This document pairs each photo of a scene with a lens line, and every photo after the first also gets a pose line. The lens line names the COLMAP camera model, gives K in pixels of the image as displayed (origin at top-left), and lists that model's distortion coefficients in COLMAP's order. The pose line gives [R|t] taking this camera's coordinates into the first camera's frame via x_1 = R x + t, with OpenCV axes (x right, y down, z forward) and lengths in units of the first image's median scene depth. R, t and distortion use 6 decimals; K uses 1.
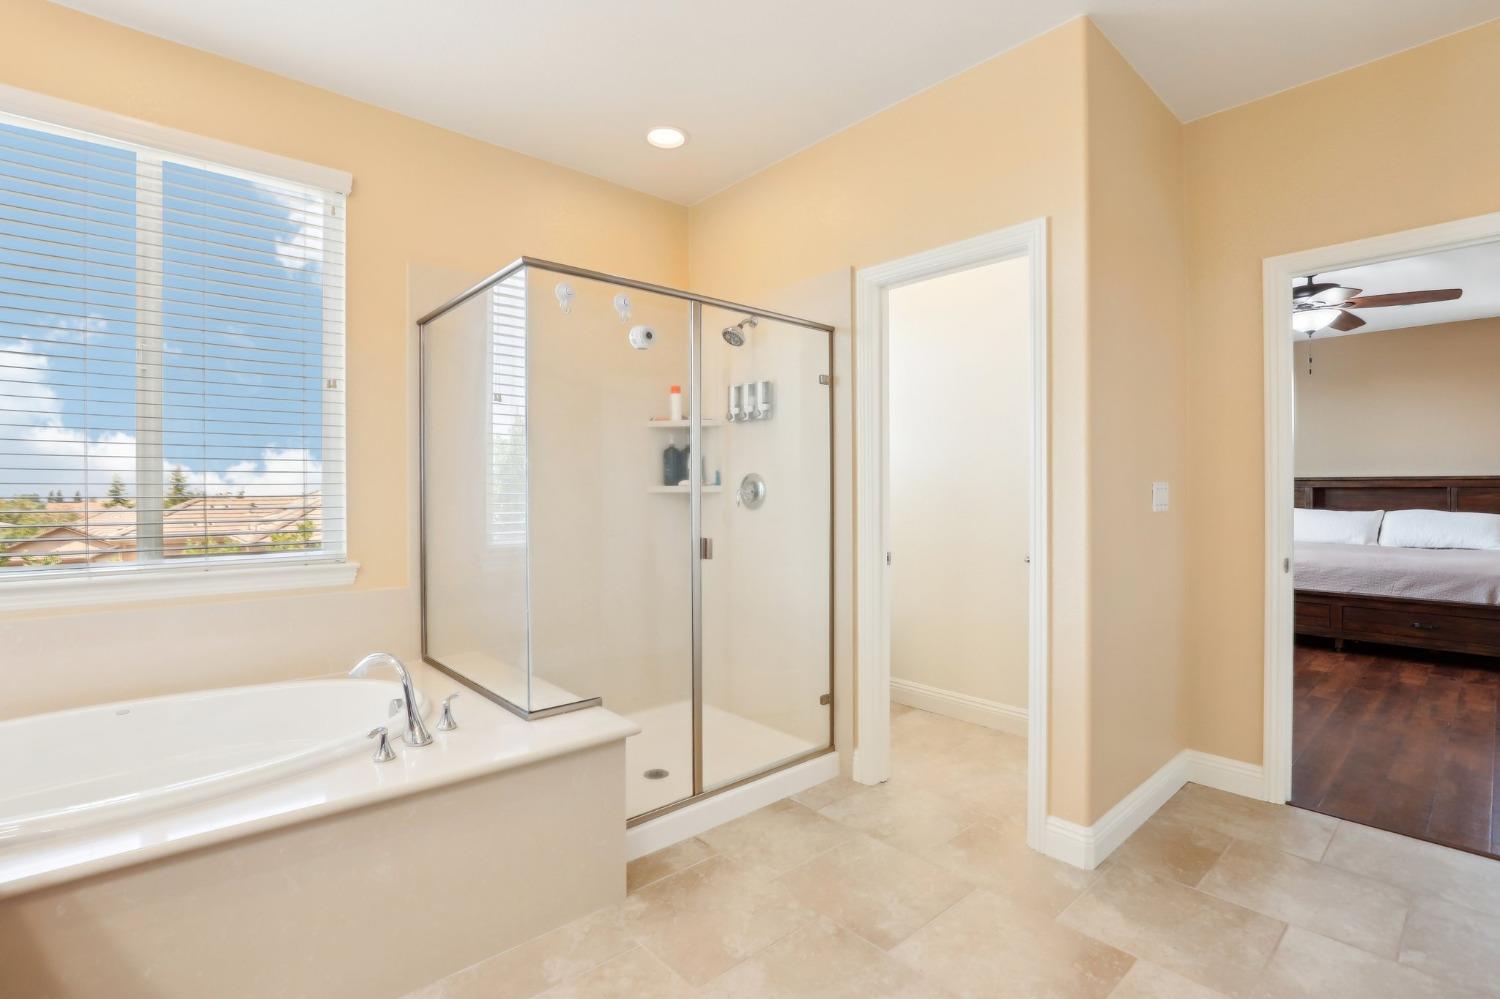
lens RADIAL K [[694.2, 0, 747.8], [0, 694.2, 491.3], [0, 0, 1]] dist [-0.027827, 0.001726]
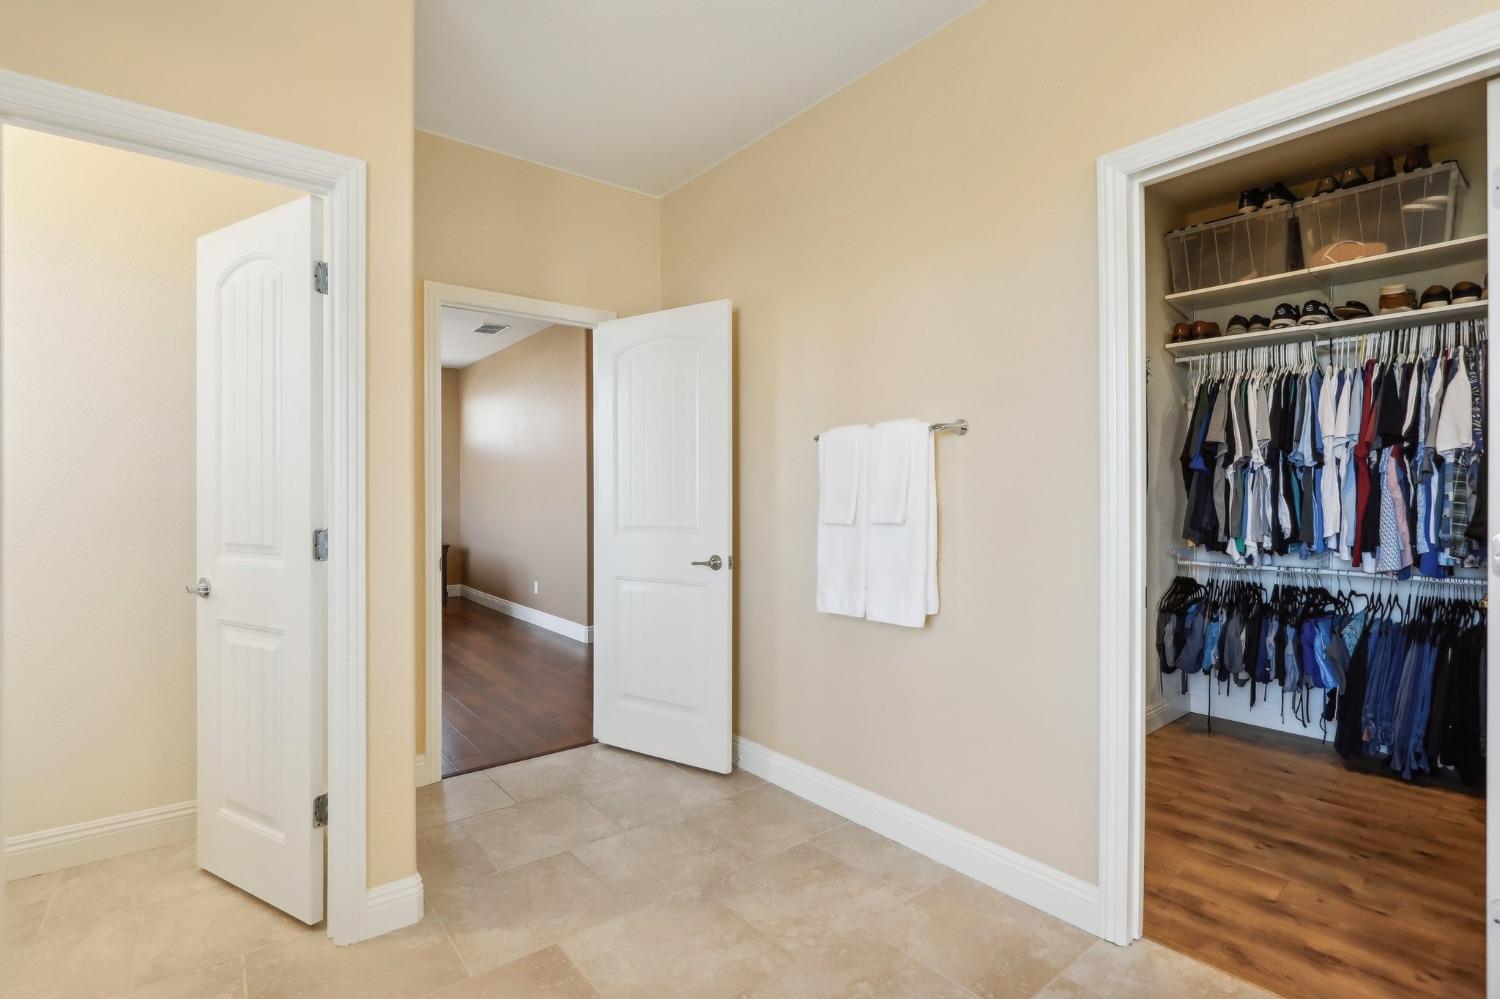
lens RADIAL K [[700.3, 0, 755.5], [0, 700.3, 500.5], [0, 0, 1]] dist [-0.020416, -0.001911]
pose [[0.055475, -0.002360, 0.998457, -0.403999], [0.001565, 0.999996, 0.002276, 0.005893], [-0.998459, 0.001437, 0.055478, 0.550152]]
